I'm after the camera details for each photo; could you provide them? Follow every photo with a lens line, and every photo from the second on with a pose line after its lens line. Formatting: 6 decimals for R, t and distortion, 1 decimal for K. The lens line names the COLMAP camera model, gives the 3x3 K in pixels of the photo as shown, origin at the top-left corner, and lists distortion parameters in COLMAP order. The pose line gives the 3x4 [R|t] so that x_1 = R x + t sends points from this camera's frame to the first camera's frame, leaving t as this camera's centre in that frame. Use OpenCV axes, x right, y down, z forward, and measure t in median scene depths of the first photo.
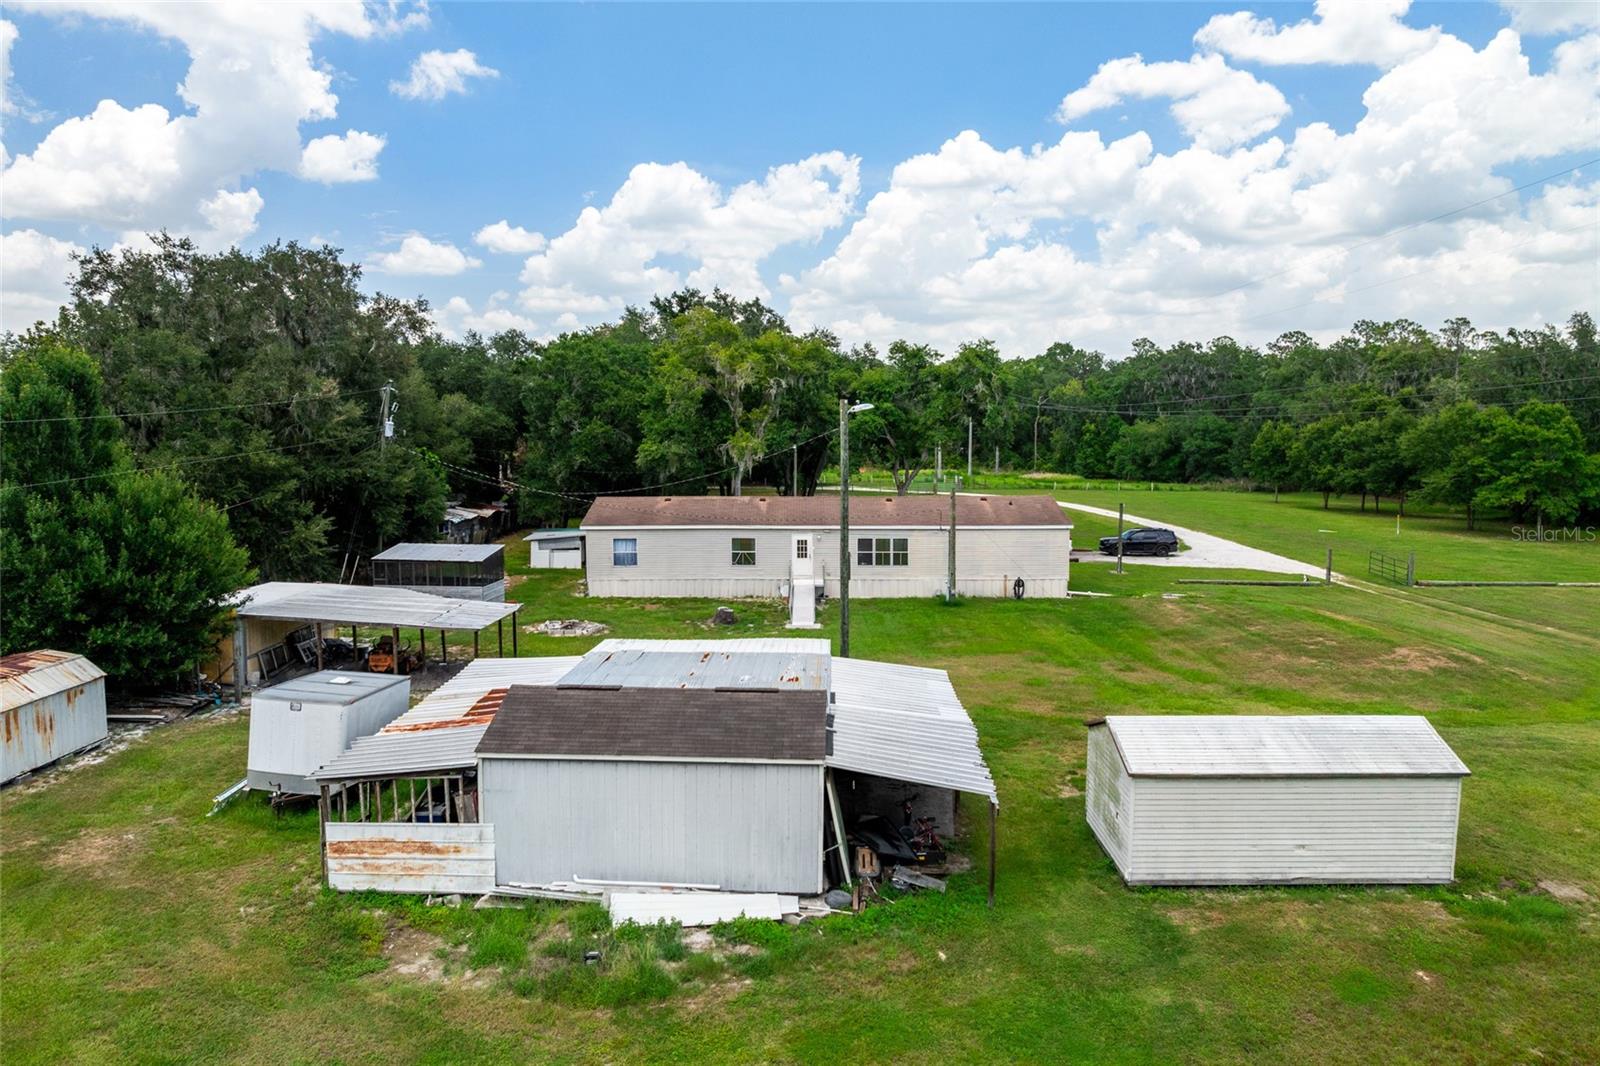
lens RADIAL K [[1118.2, 0, 804.3], [0, 1118.2, 542.4], [0, 0, 1]] dist [-0.032183, -0.004136]
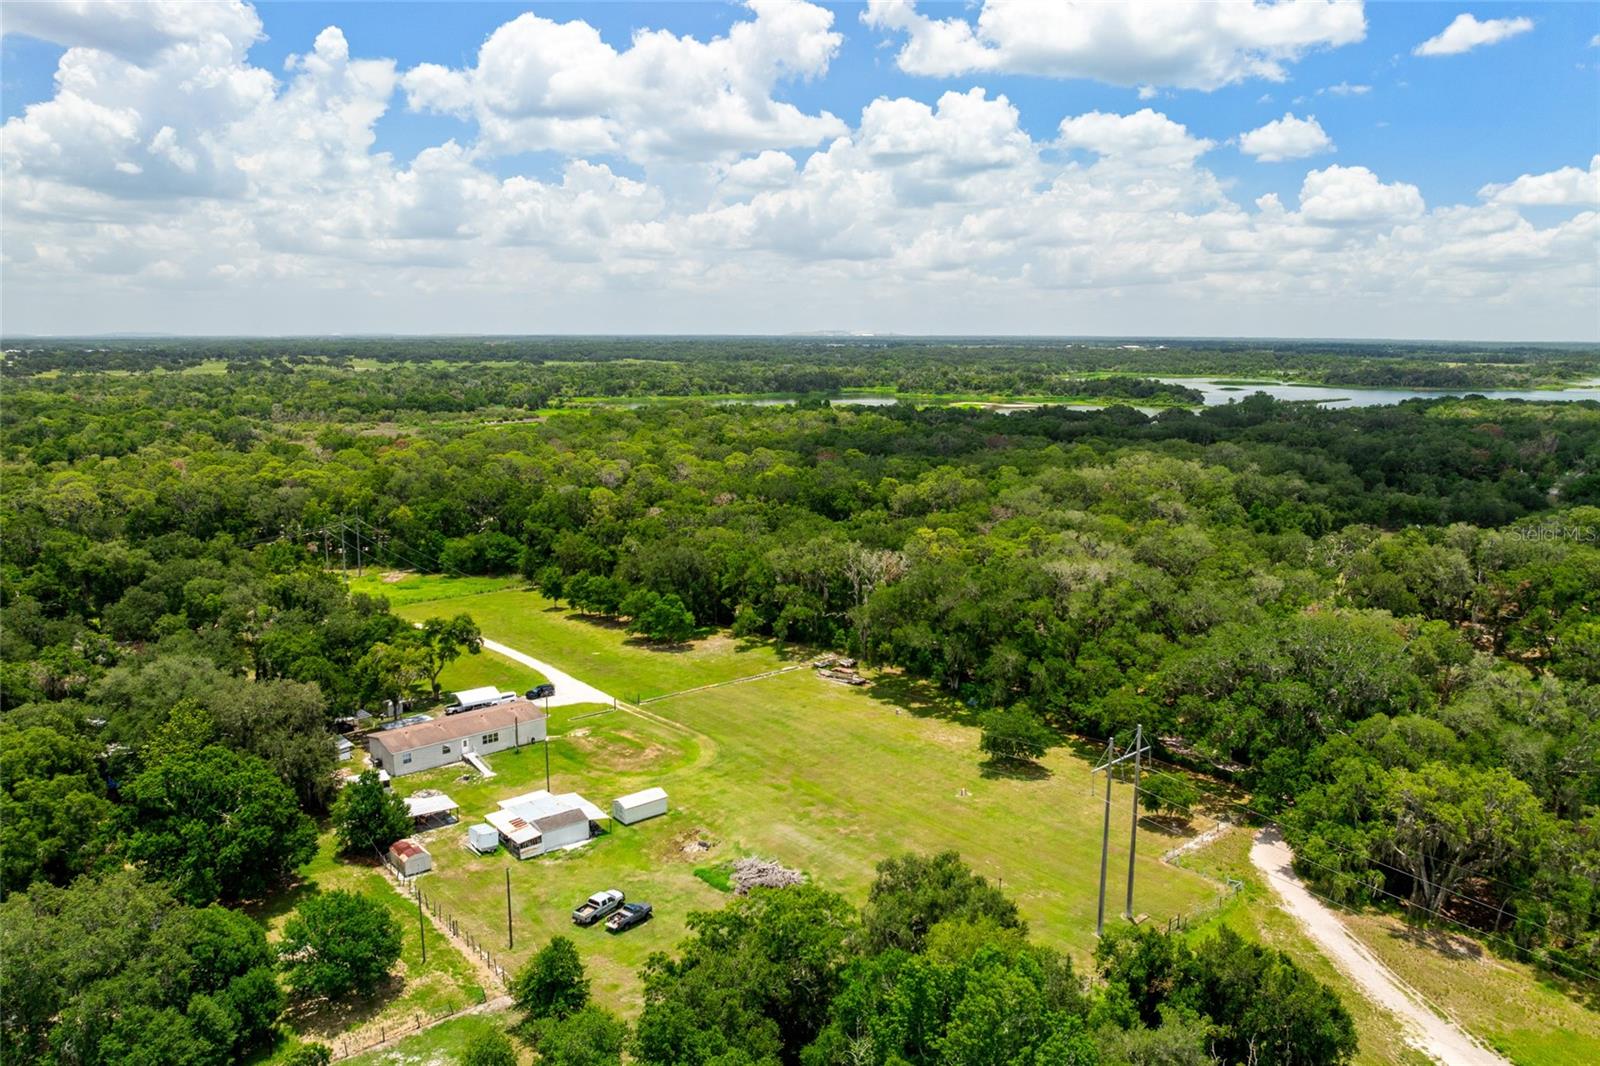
lens RADIAL K [[1121.0, 0, 797.1], [0, 1121.0, 539.2], [0, 0, 1]] dist [-0.034969, -0.003744]
pose [[0.764778, -0.117268, 0.633532, -1.148894], [0.072398, 0.992710, 0.096357, -0.760065], [-0.640213, -0.027825, 0.767693, -1.840809]]
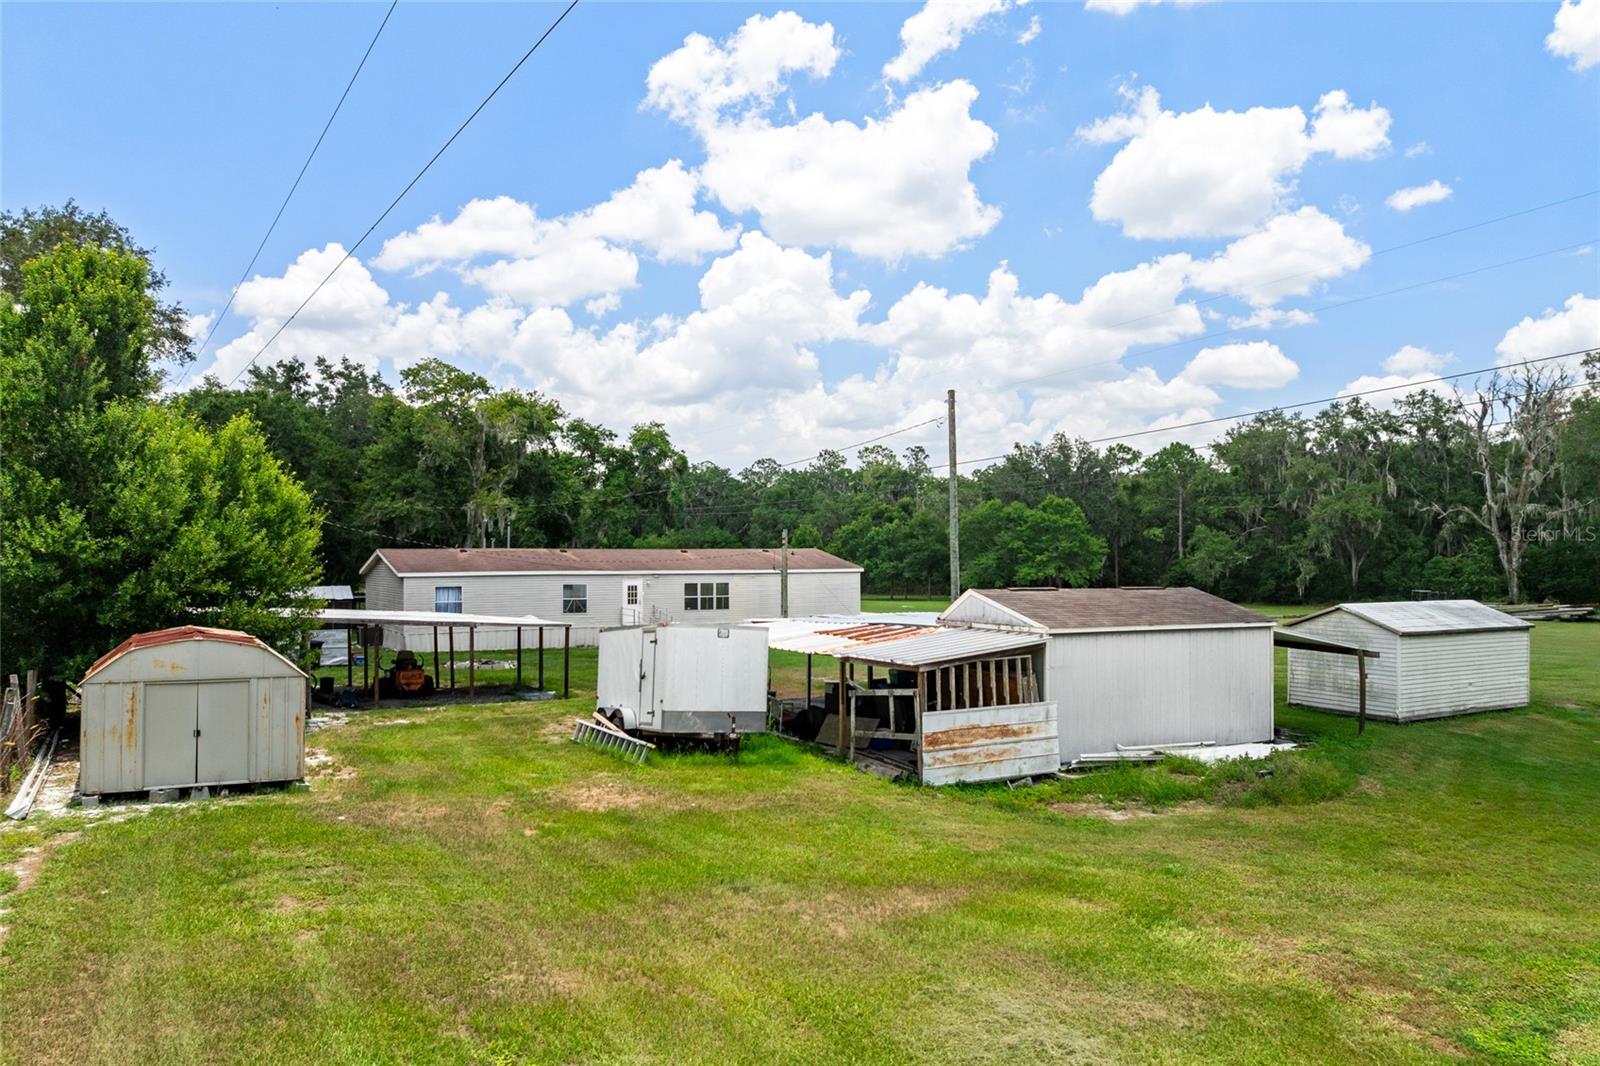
lens RADIAL K [[1118.2, 0, 804.3], [0, 1118.2, 542.4], [0, 0, 1]] dist [-0.032183, -0.004136]
pose [[0.862007, 0.005330, 0.506869, -0.368962], [0.058195, 0.992292, -0.109405, 0.076282], [-0.503545, 0.123806, 0.855052, 0.081501]]
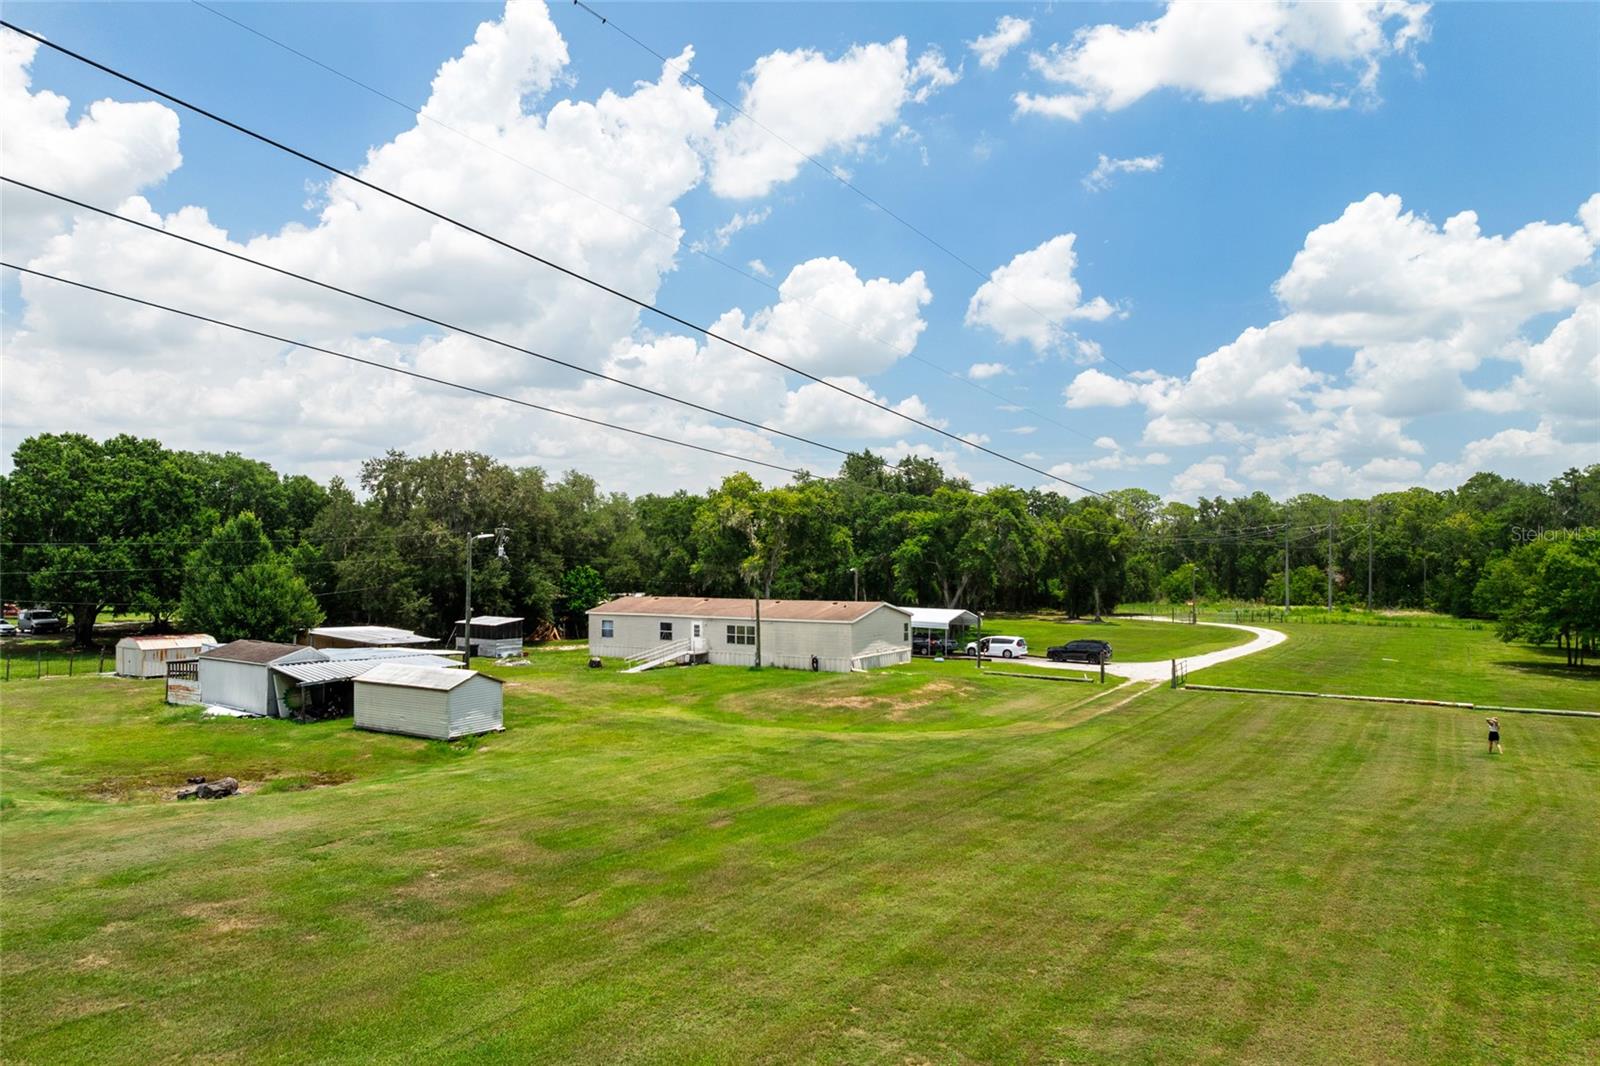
lens RADIAL K [[1118.2, 0, 804.3], [0, 1118.2, 542.4], [0, 0, 1]] dist [-0.032183, -0.004136]
pose [[0.854715, -0.004403, -0.519079, 0.914459], [-0.060455, 0.992315, -0.107963, 0.041729], [0.515565, 0.123659, 0.847880, -0.229985]]
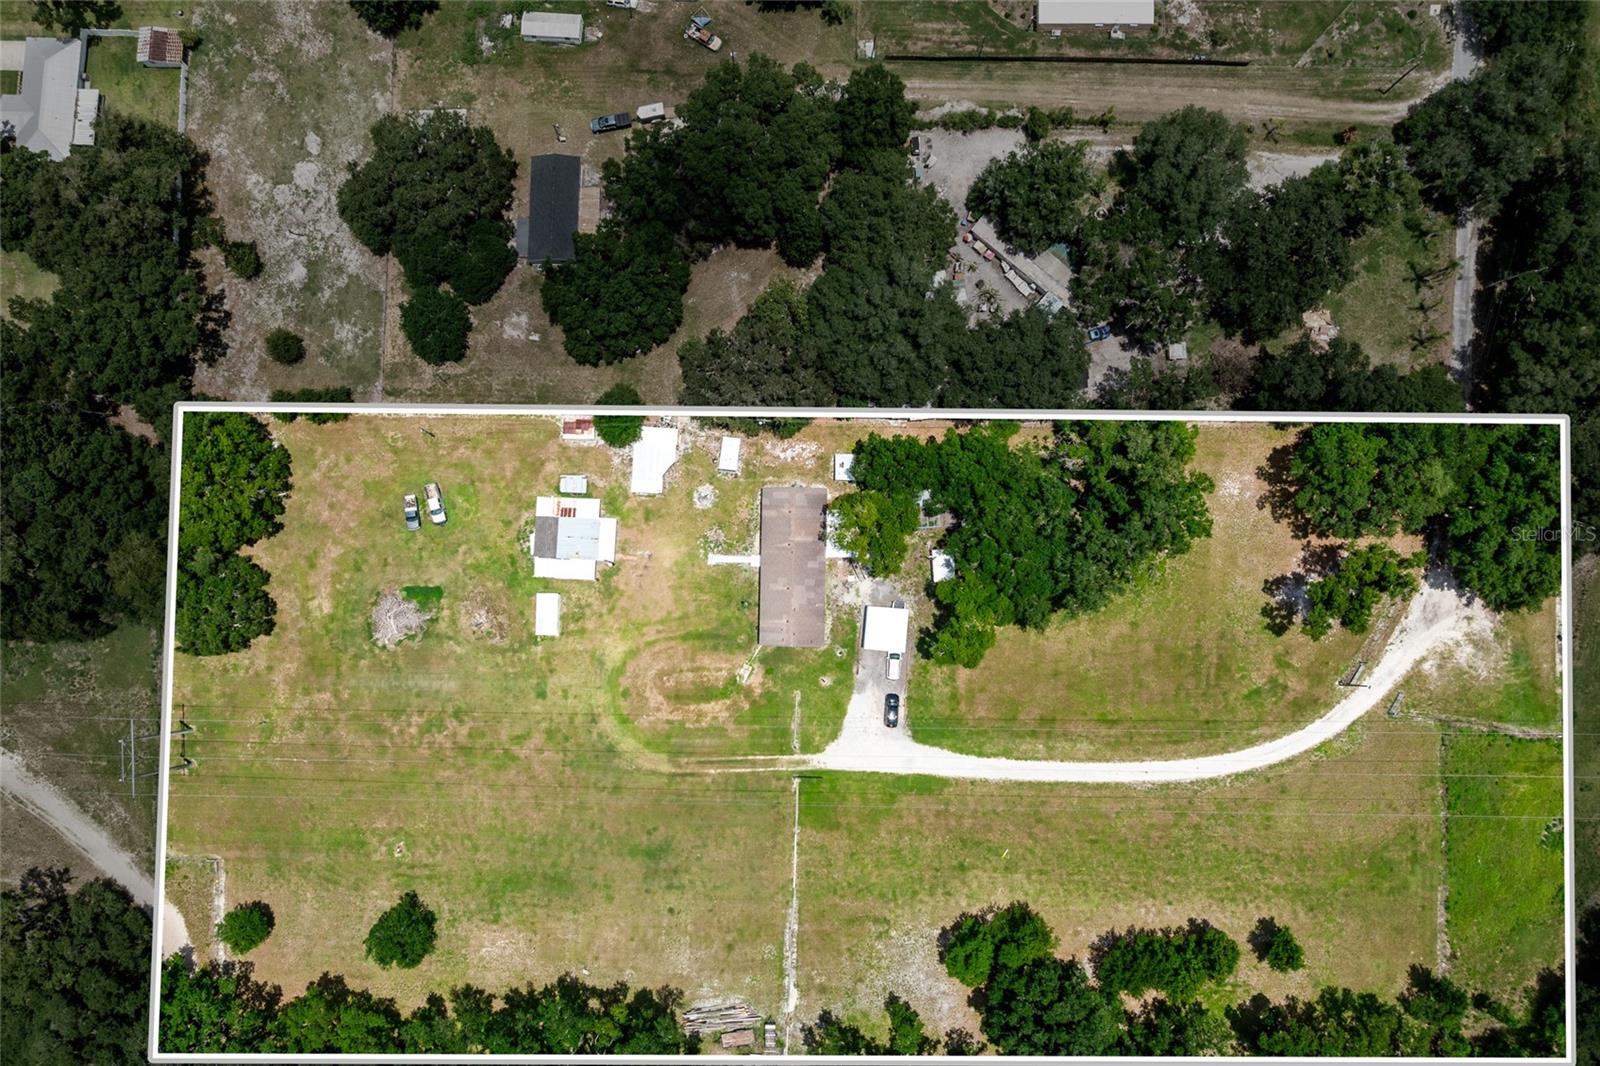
lens RADIAL K [[1118.2, 0, 804.3], [0, 1118.2, 542.4], [0, 0, 1]] dist [-0.032183, -0.004136]
pose [[-0.025447, 0.998724, -0.043624, 0.082902], [-0.074012, 0.041636, 0.996388, -3.093520], [0.996933, 0.028584, 0.072858, 0.889303]]
